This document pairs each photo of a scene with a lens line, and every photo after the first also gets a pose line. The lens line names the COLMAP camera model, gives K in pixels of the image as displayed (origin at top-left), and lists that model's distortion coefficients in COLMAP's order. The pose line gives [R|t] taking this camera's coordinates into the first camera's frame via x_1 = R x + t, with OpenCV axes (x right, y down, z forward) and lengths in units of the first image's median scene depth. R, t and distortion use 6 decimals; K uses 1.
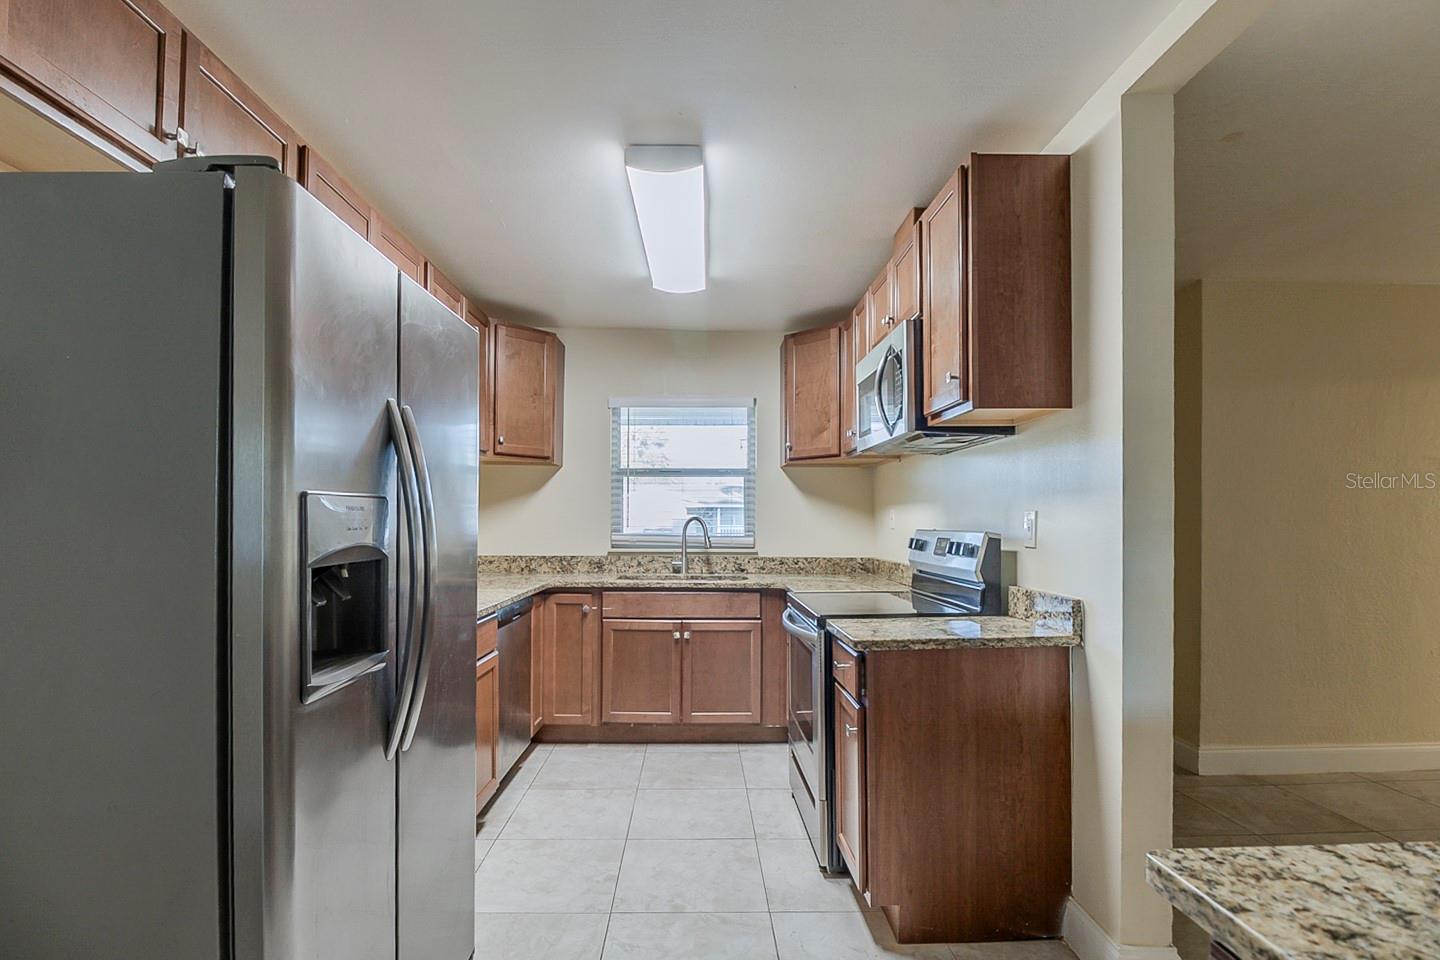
lens RADIAL K [[685.4, 0, 718.6], [0, 685.4, 512.0], [0, 0, 1]] dist [-0.000303, -0.000122]
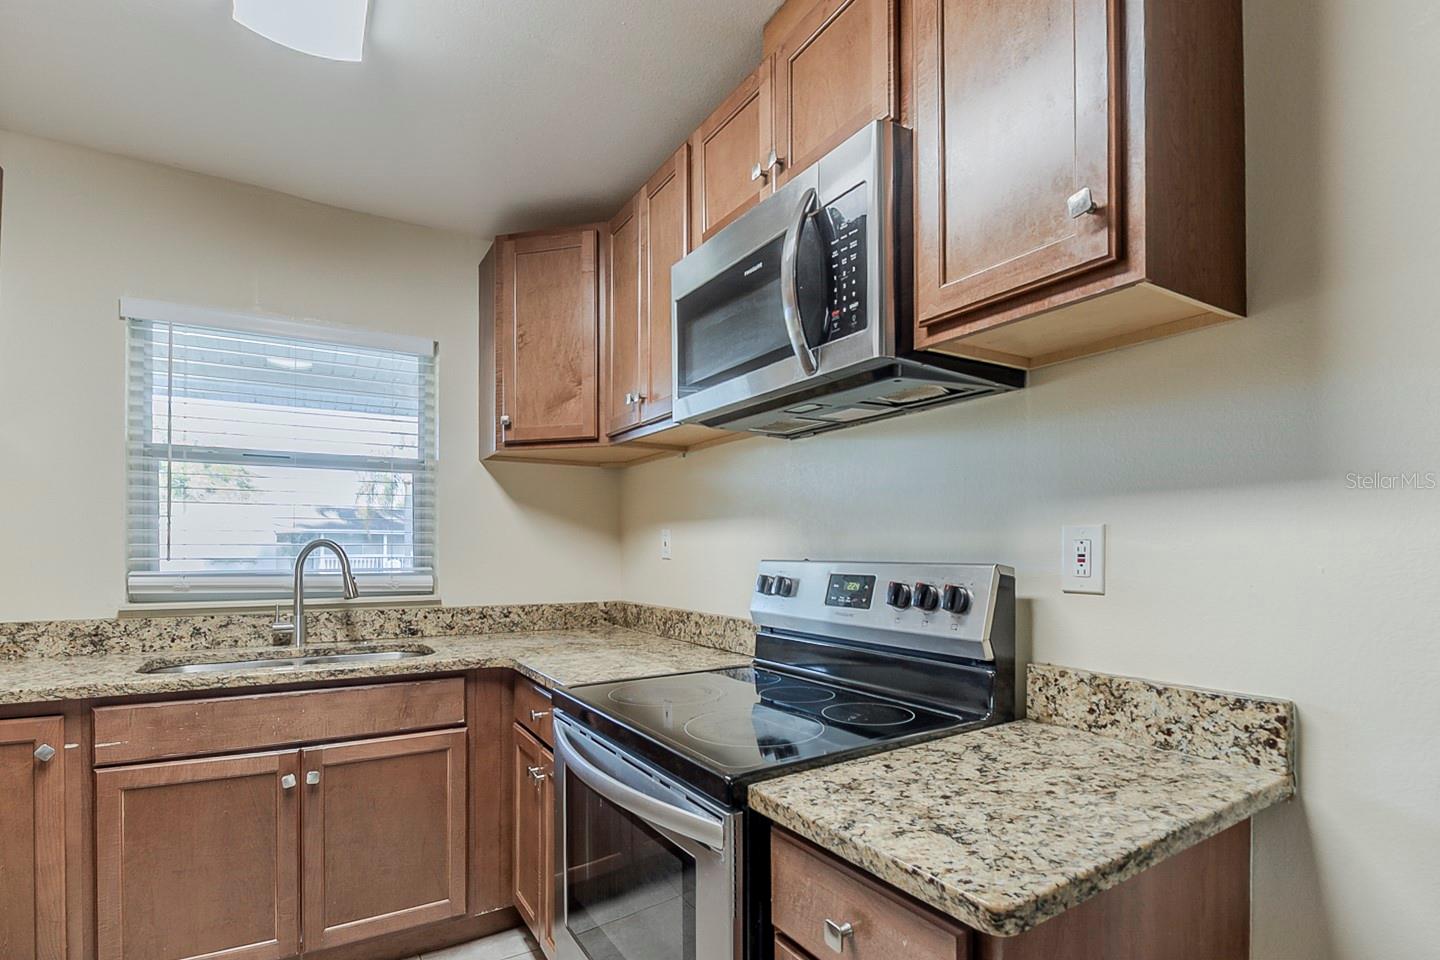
lens RADIAL K [[705.9, 0, 718.5], [0, 705.9, 544.2], [0, 0, 1]] dist [0.000688, -0.010181]
pose [[0.869755, 0.000441, 0.493483, -0.040242], [-0.003426, 0.999981, 0.005145, 0.006891], [-0.493471, -0.006166, 0.869740, 0.390013]]
